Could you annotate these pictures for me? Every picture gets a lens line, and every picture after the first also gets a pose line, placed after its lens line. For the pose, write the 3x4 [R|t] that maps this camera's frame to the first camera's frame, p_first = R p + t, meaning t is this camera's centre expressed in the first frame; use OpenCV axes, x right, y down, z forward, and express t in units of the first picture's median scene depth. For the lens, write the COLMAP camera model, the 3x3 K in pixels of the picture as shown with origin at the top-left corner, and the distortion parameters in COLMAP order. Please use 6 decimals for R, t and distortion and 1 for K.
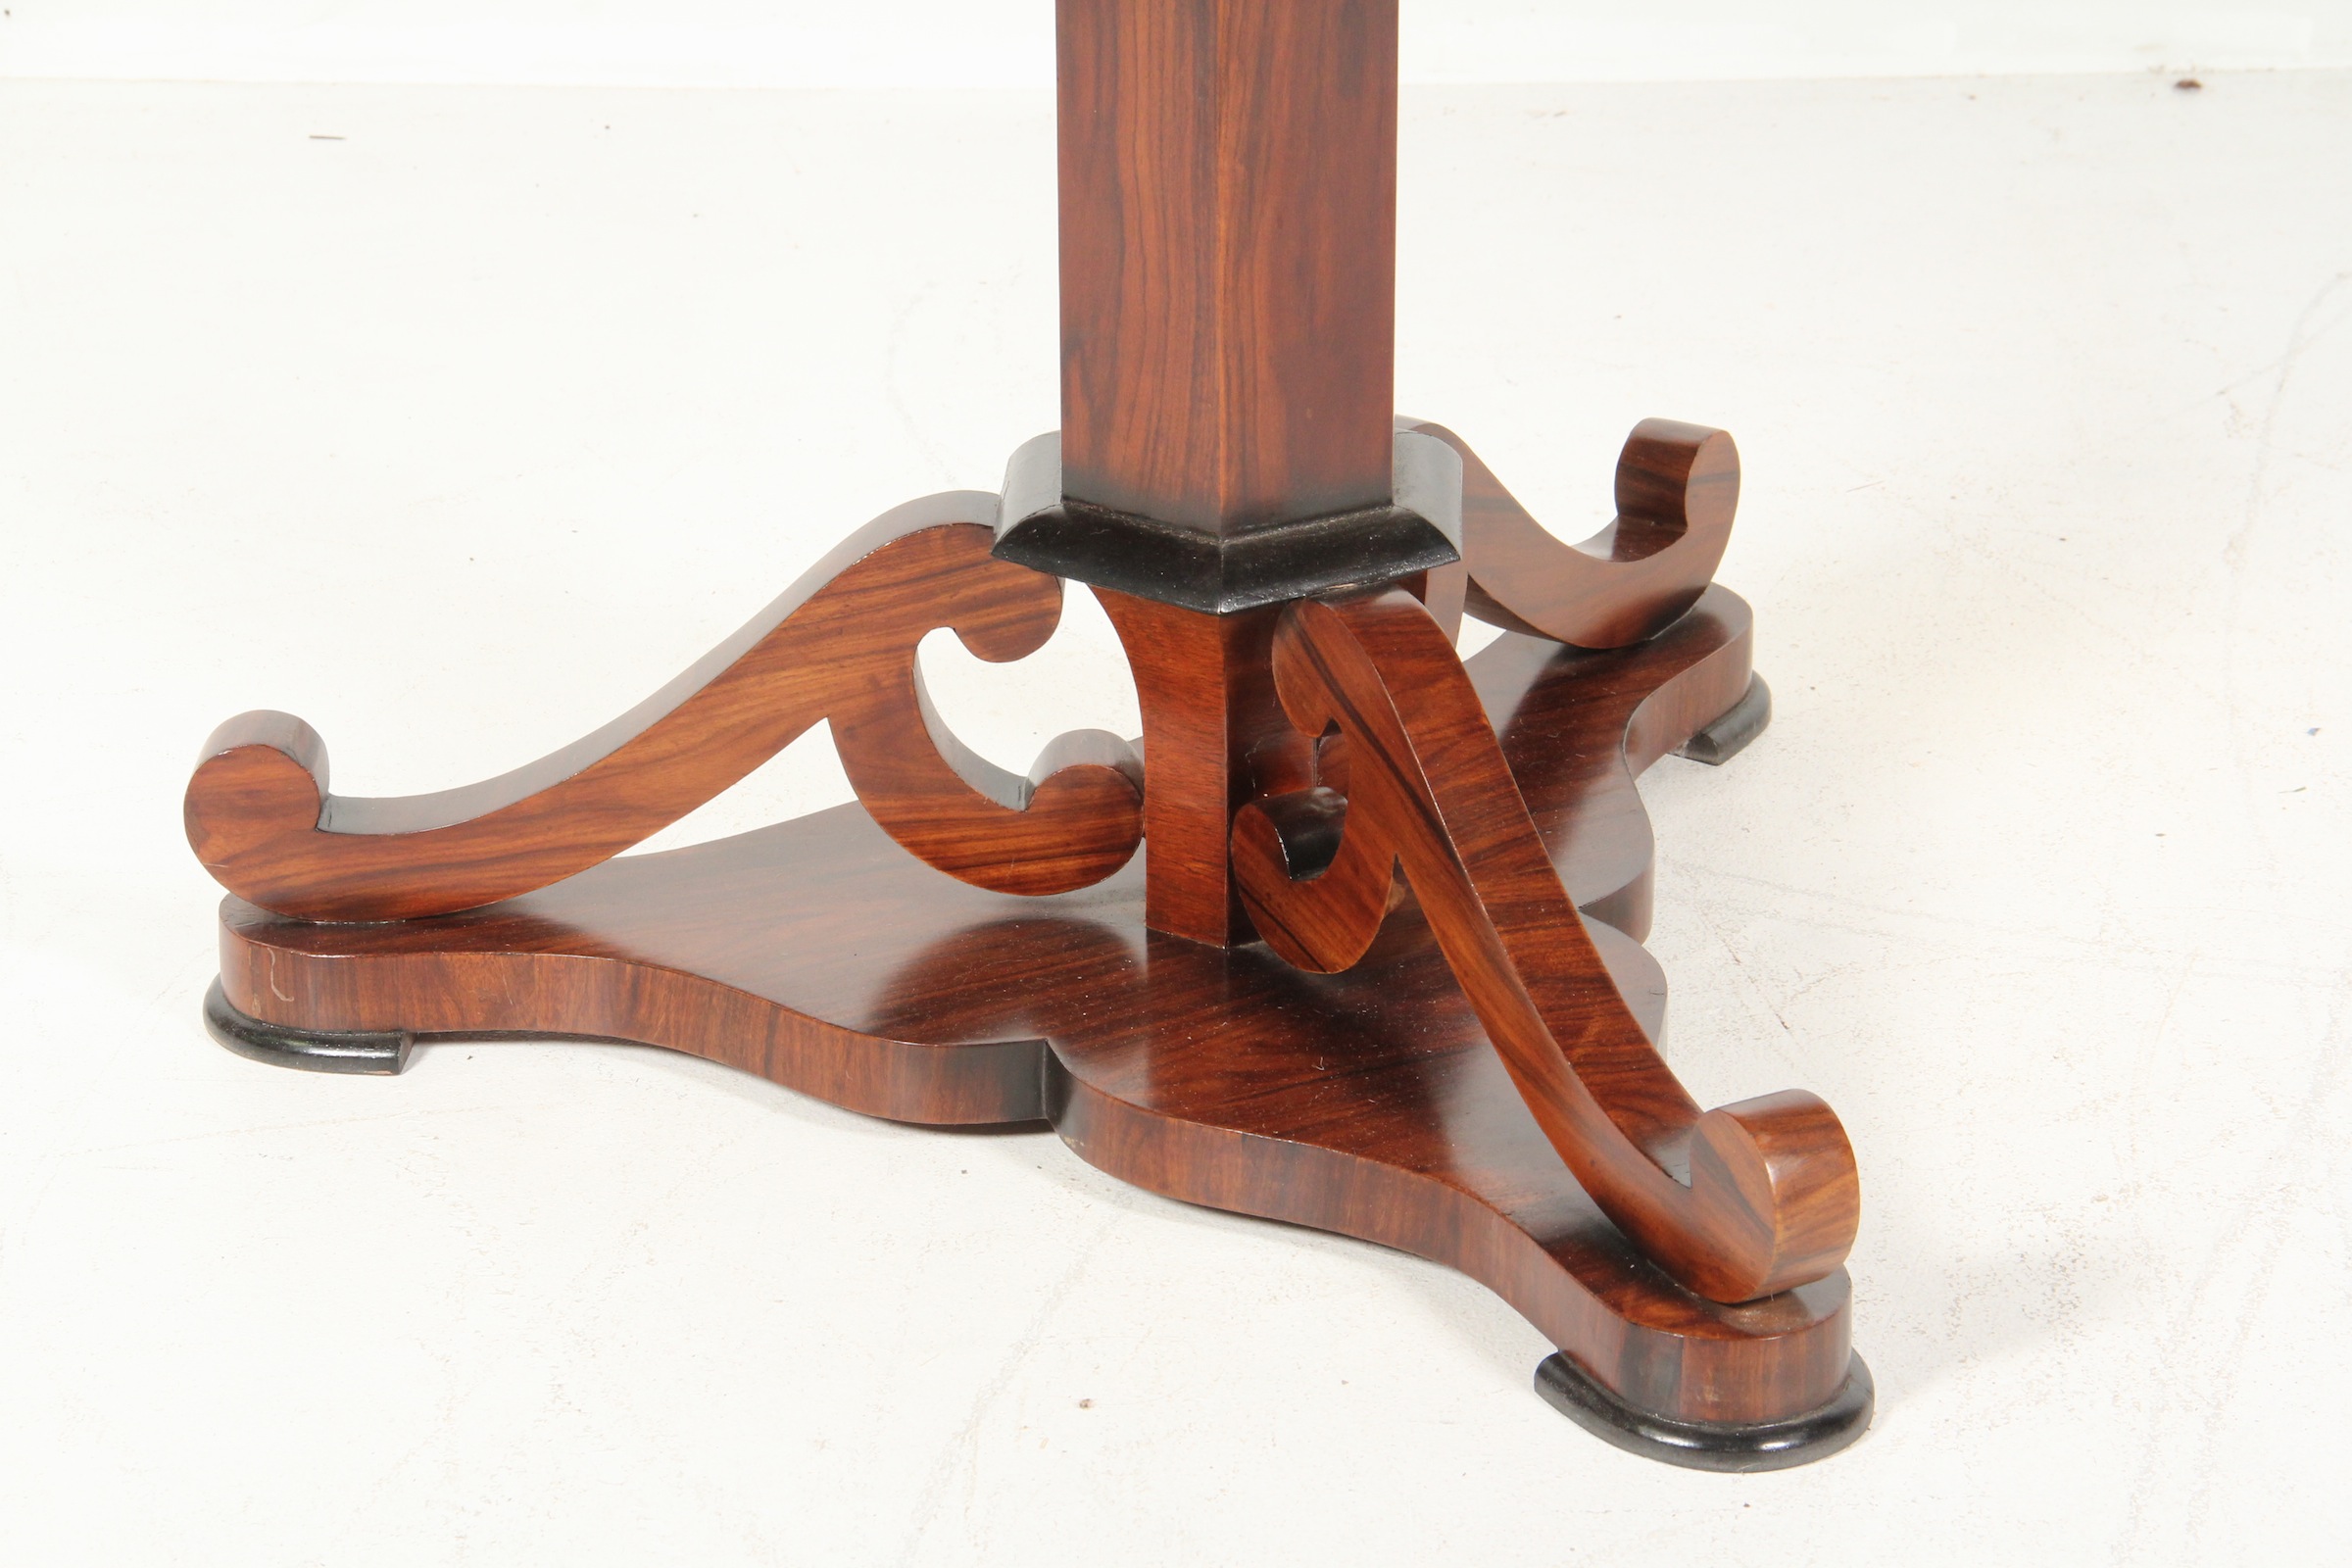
lens RADIAL K [[6692.4, 0, 1176.0], [0, 6692.4, 784.0], [0, 0, 1]] dist [0.660579, -0.105223]
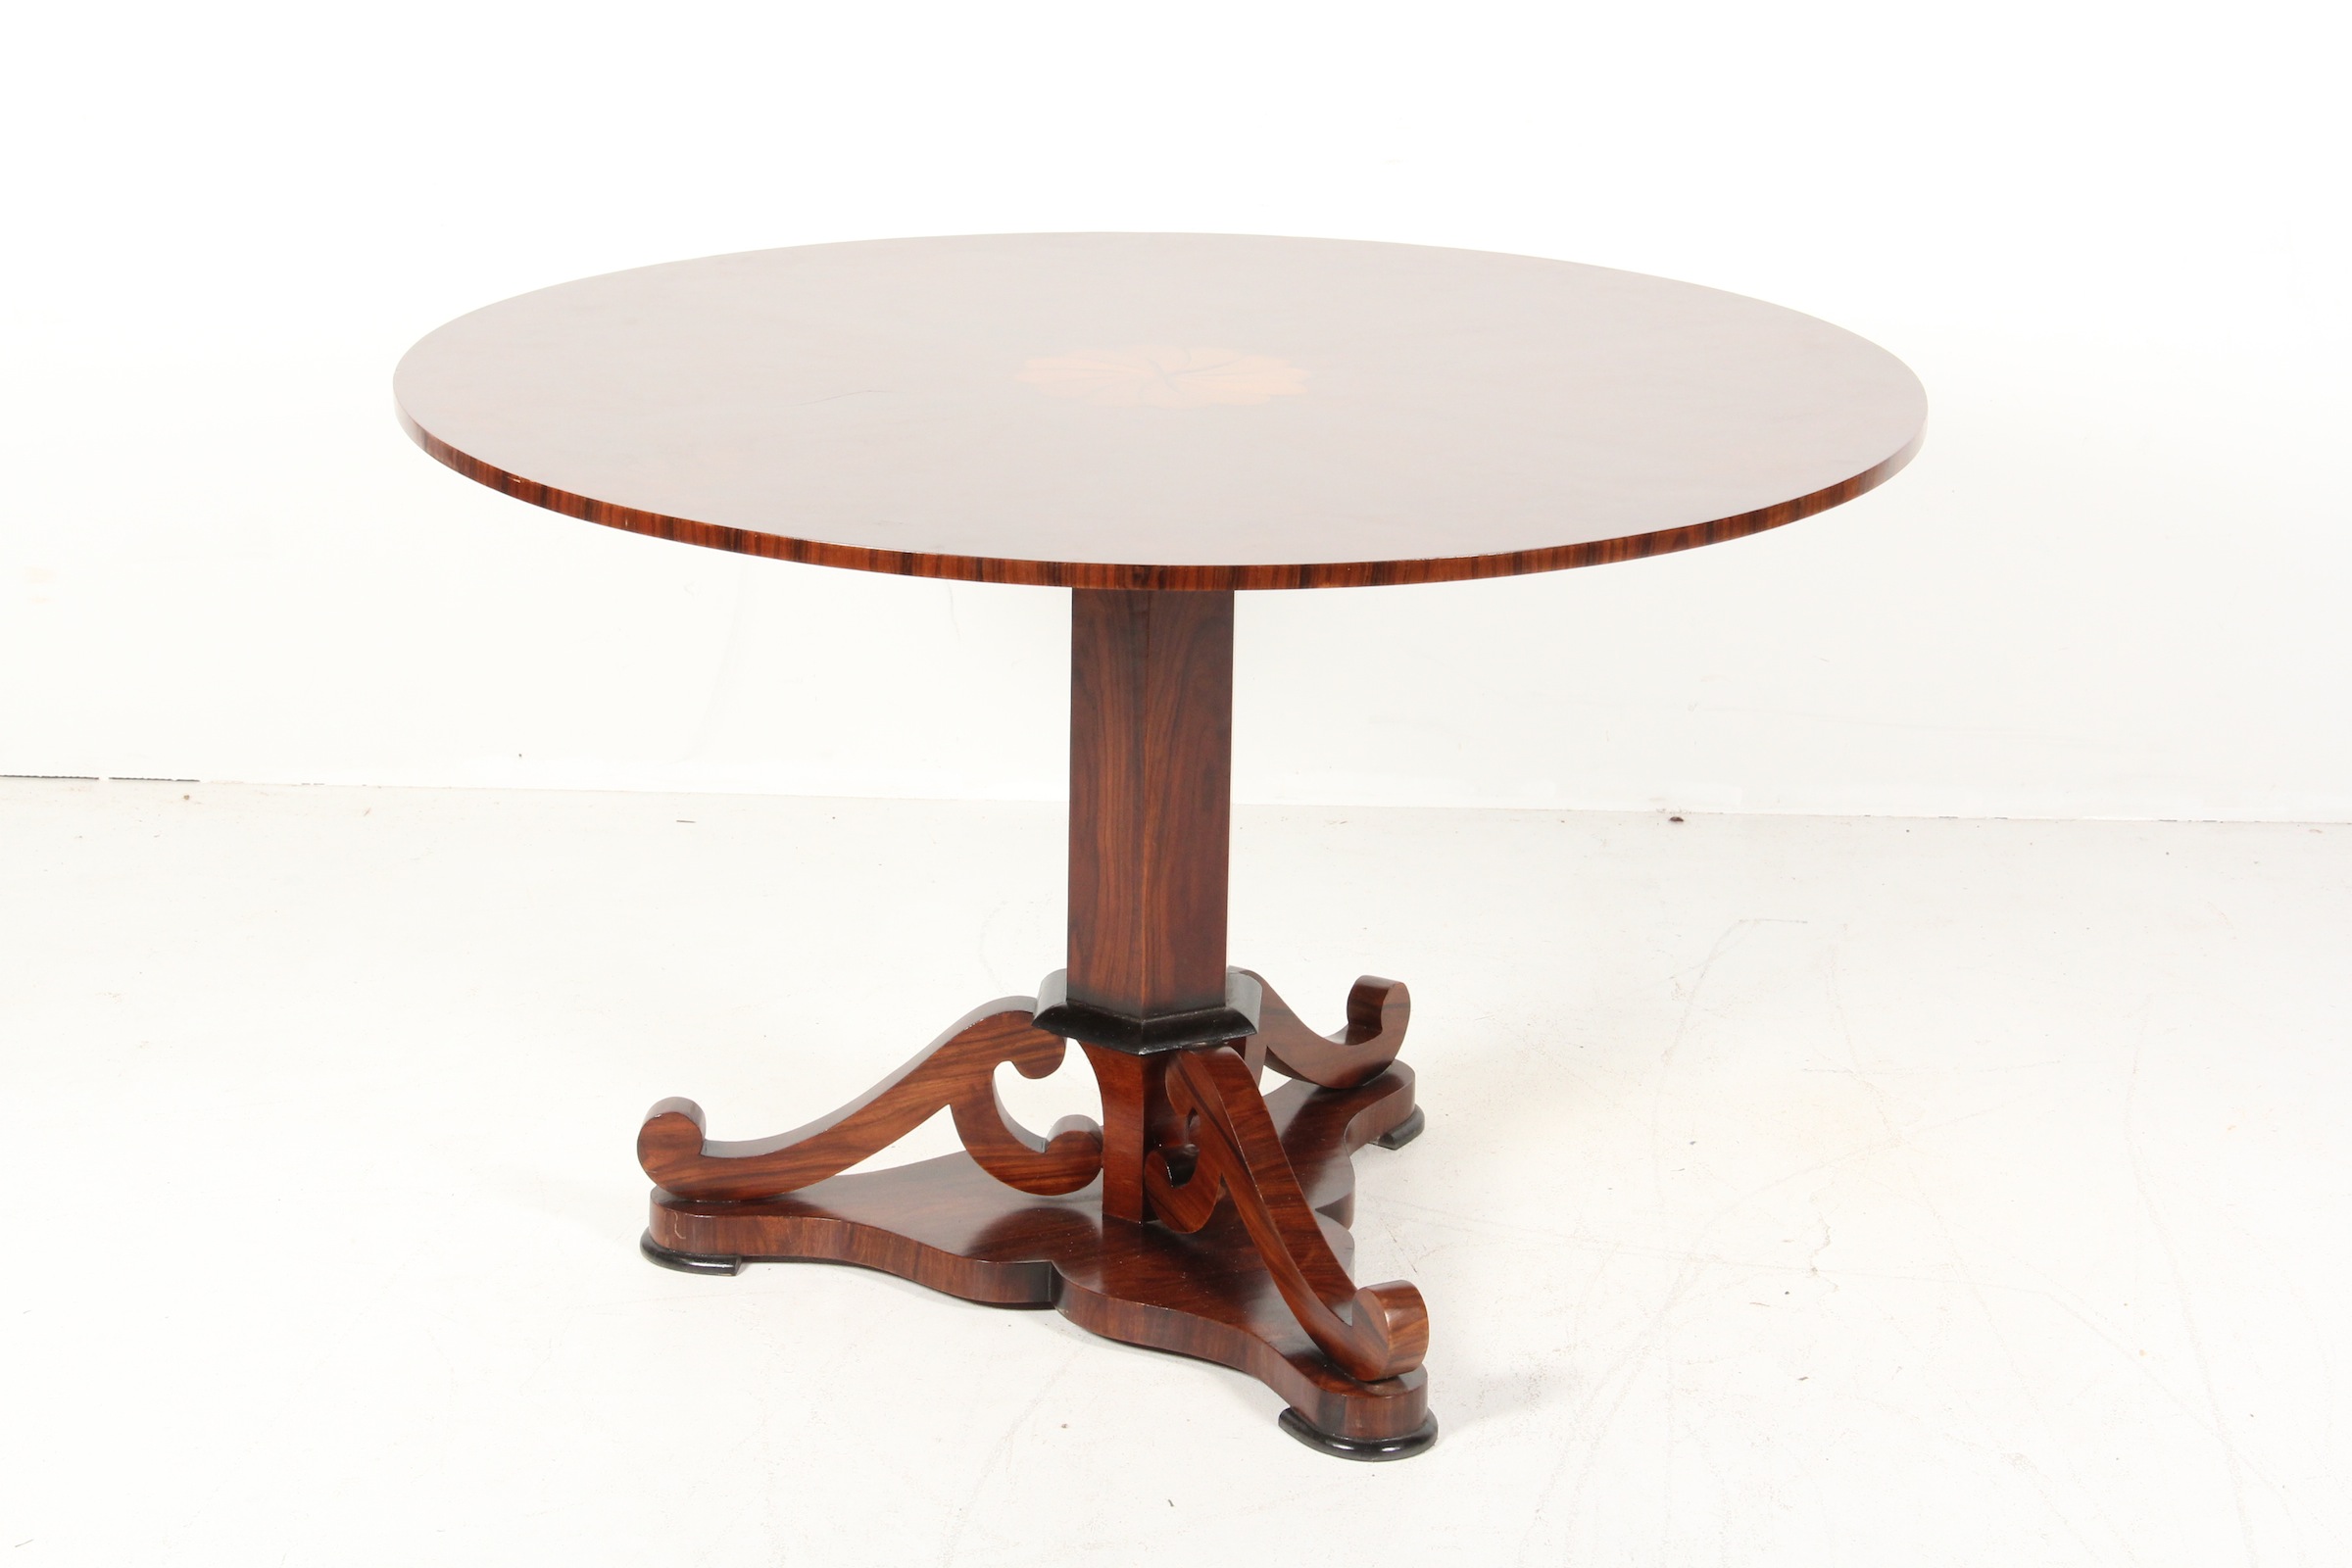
lens RADIAL K [[5594.5, 0, 1174.8], [0, 5594.5, 886.9], [0, 0, 1]] dist [0.672348, 0.019403]
pose [[0.999686, 0.024757, -0.003812, 0.022022], [-0.024991, 0.996064, -0.085044, 0.068522], [0.001692, 0.085113, 0.996370, -0.721487]]
